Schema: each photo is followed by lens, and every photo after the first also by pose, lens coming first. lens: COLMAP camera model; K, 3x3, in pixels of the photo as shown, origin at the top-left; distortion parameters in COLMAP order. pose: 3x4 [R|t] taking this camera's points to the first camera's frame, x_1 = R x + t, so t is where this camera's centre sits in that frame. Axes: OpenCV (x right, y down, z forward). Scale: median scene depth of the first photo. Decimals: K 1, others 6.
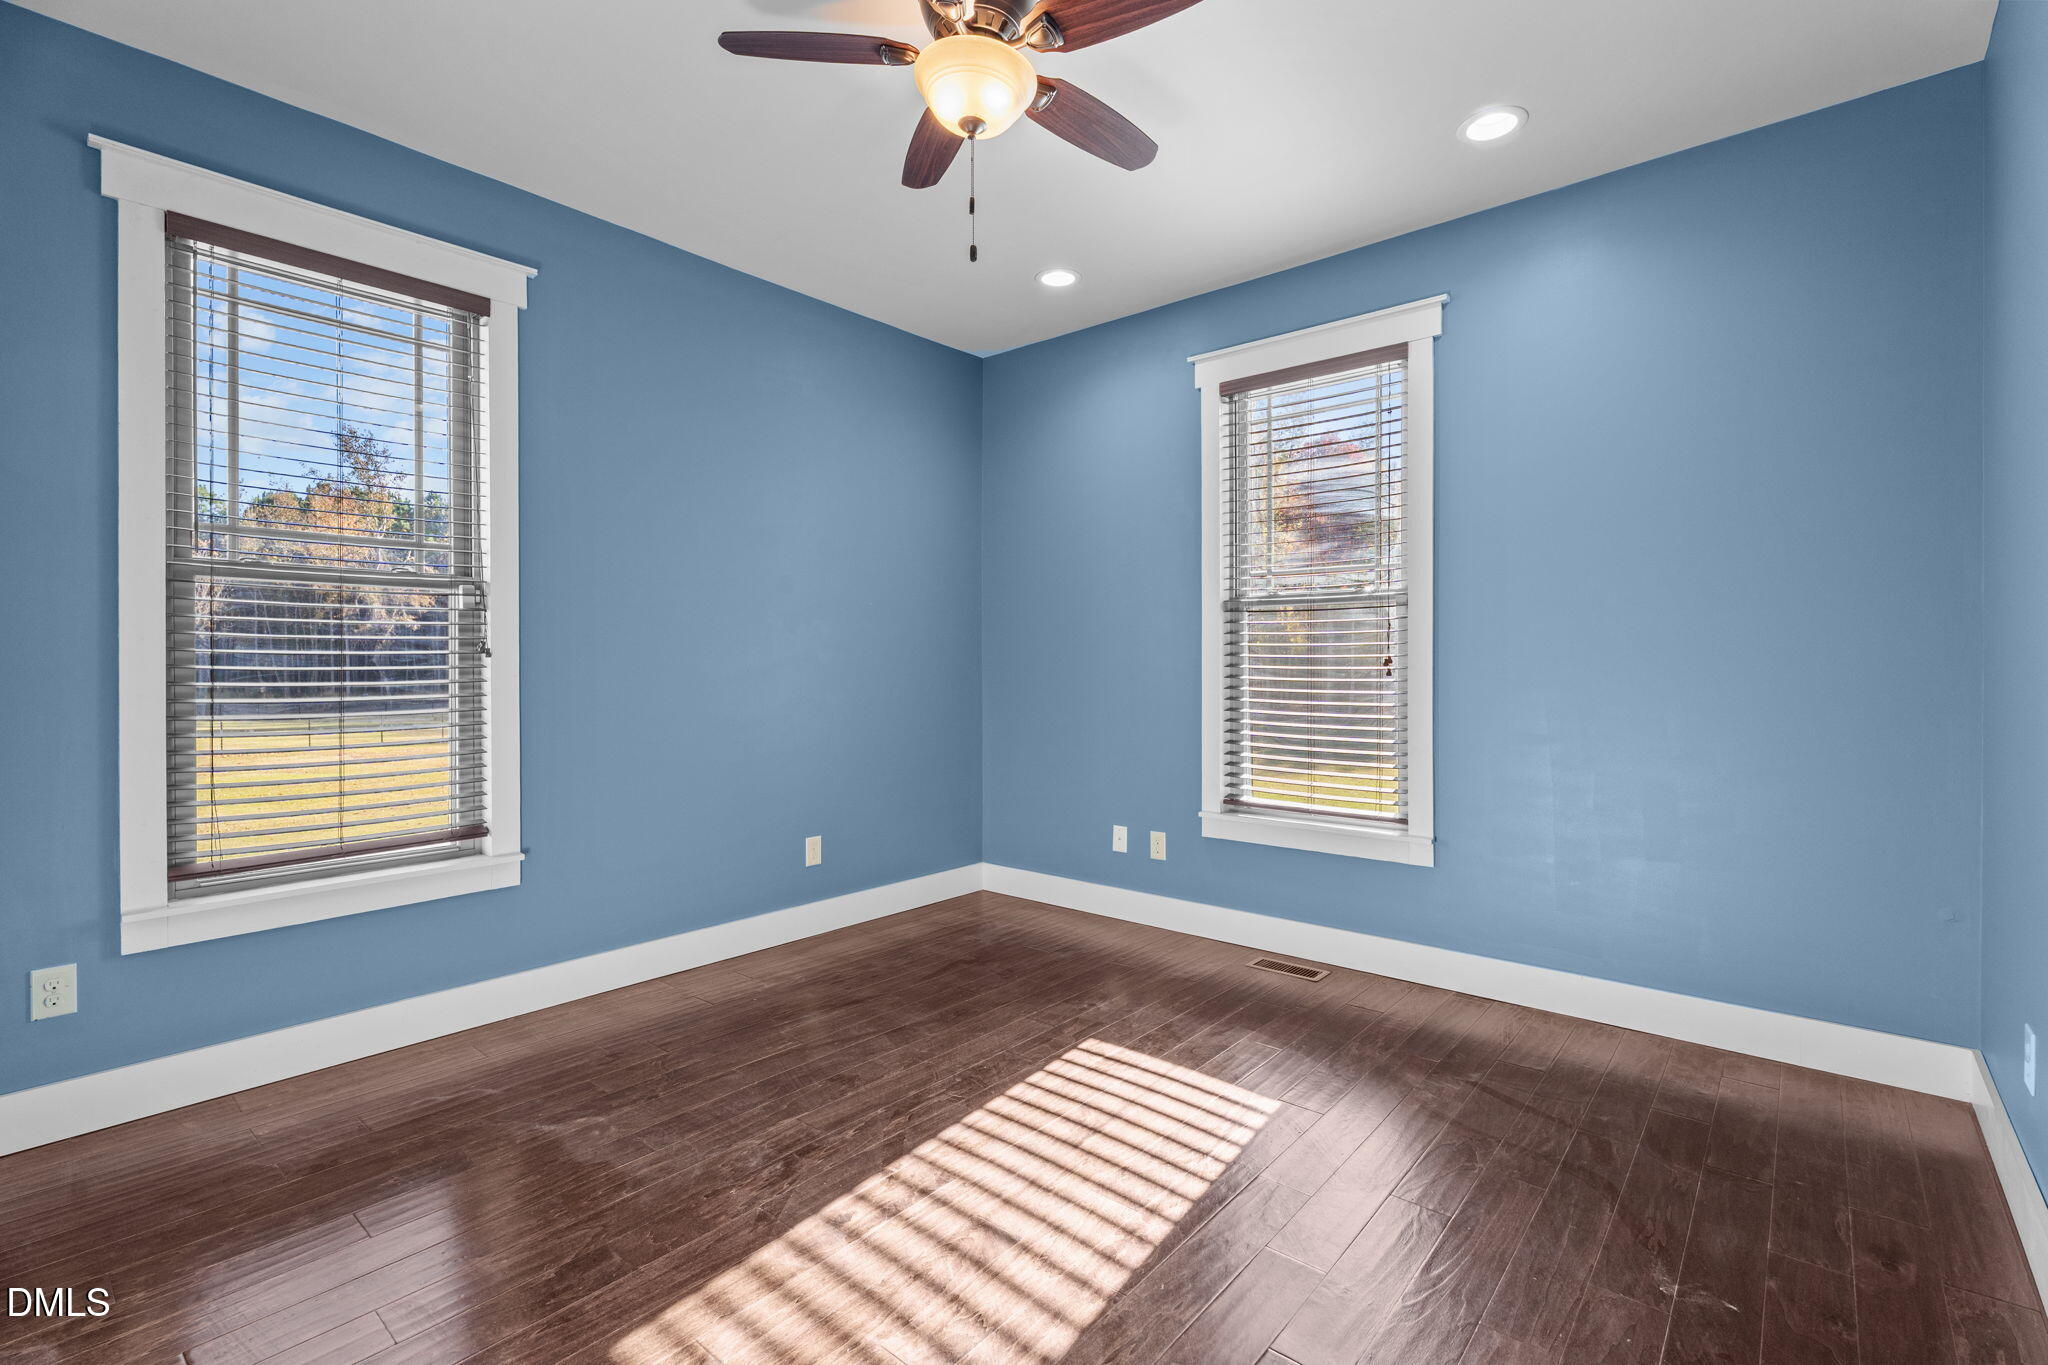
lens RADIAL K [[916.1, 0, 1023.9], [0, 916.1, 676.7], [0, 0, 1]] dist [-0.001205, 0.000077]
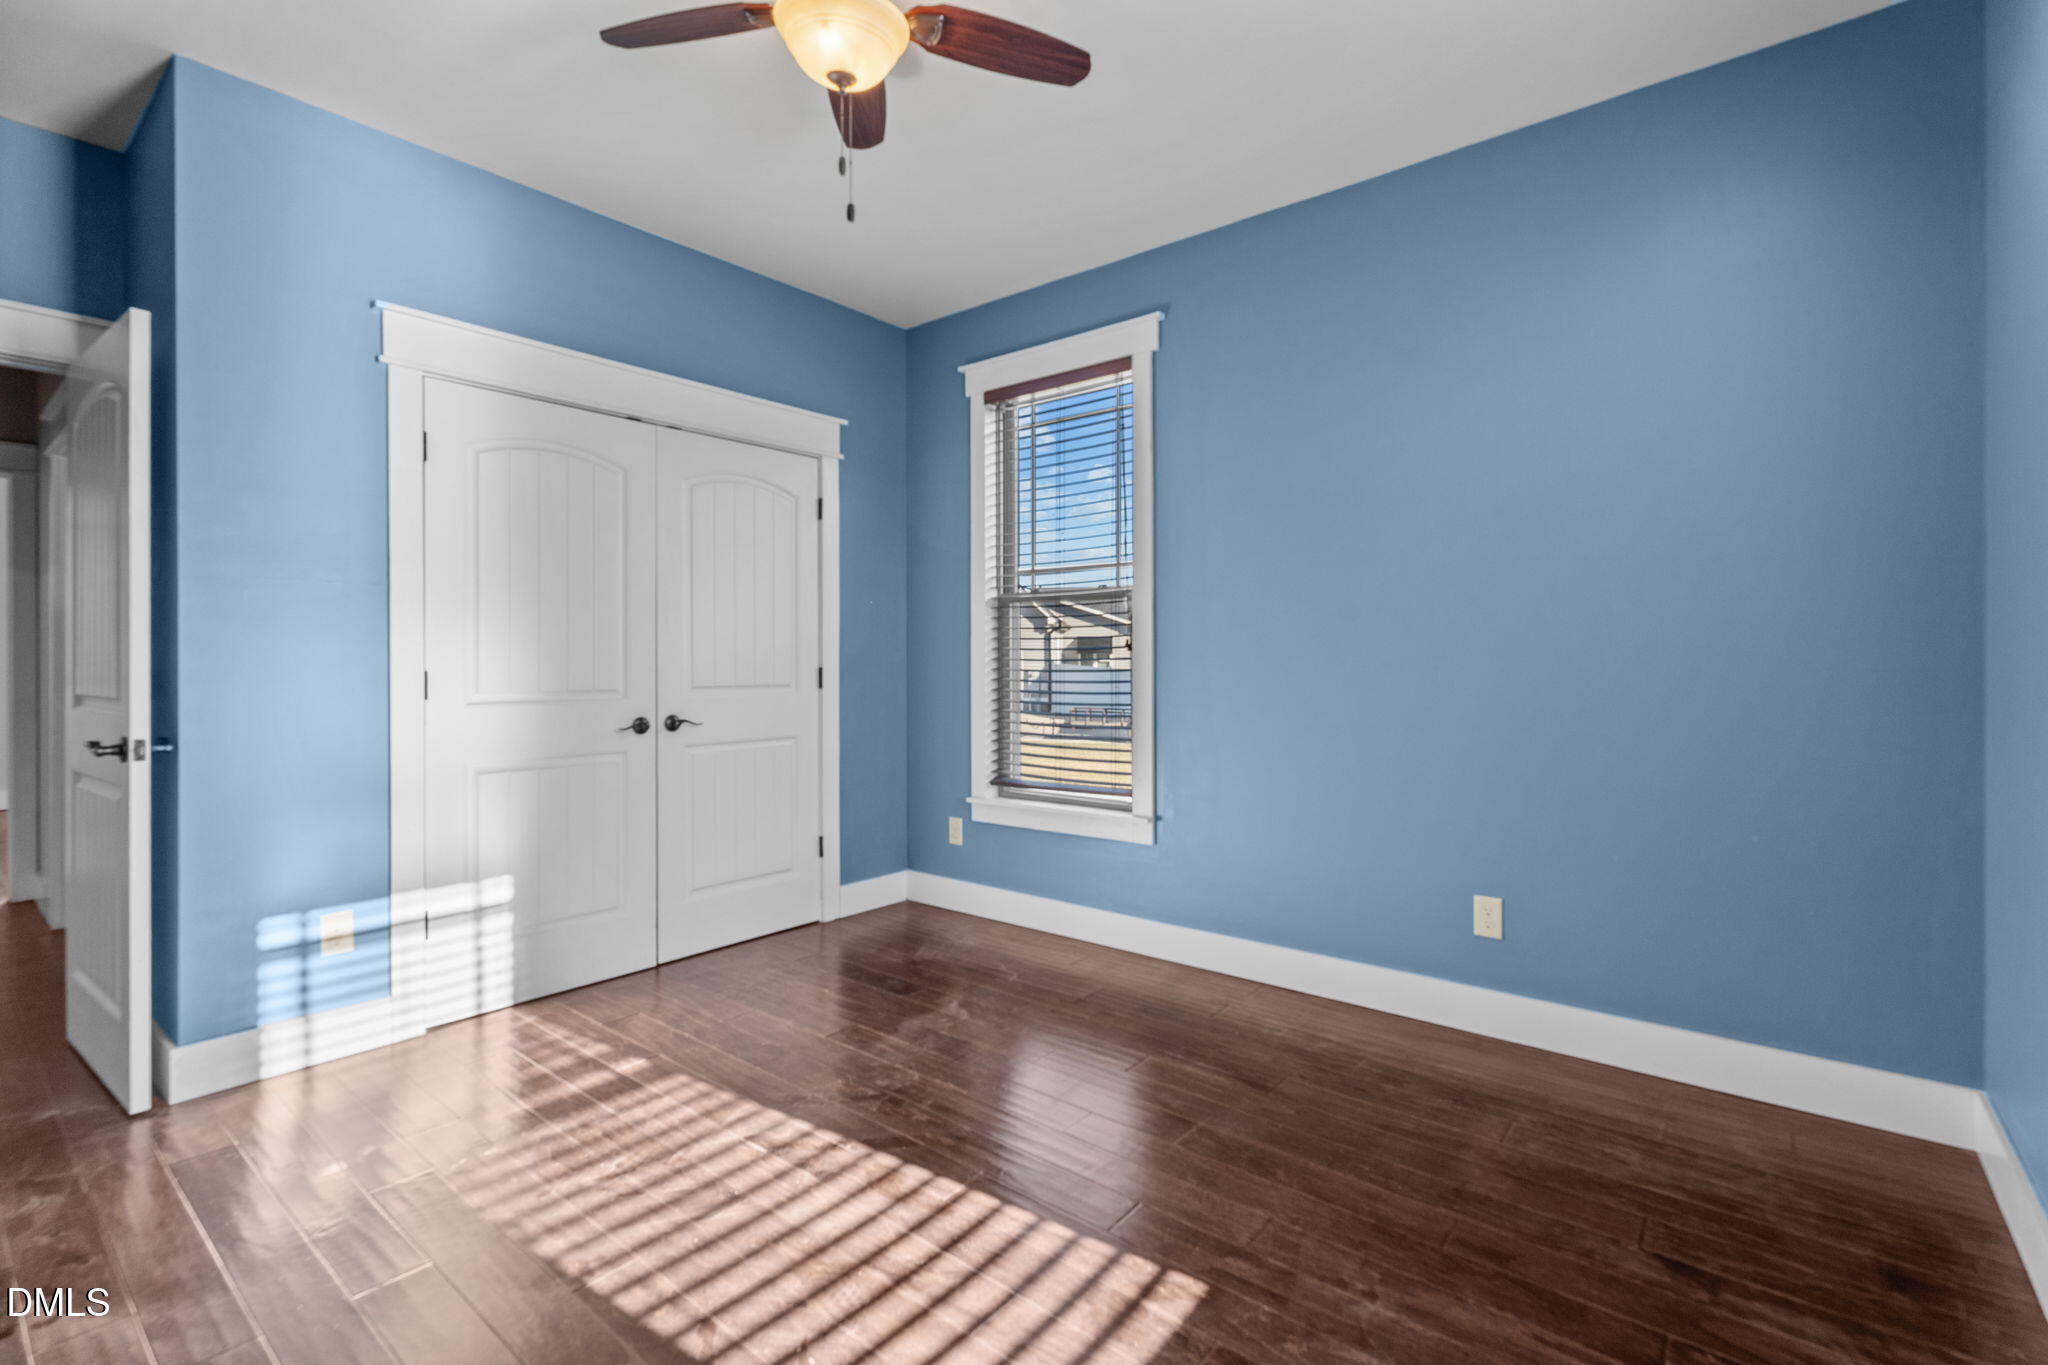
lens RADIAL K [[916.1, 0, 1023.9], [0, 916.1, 676.7], [0, 0, 1]] dist [-0.001205, 0.000077]
pose [[0.022492, 0.018325, -0.999579, 0.754833], [-0.009778, 0.999788, 0.018109, -0.009484], [0.999699, 0.009367, 0.022666, 0.997158]]
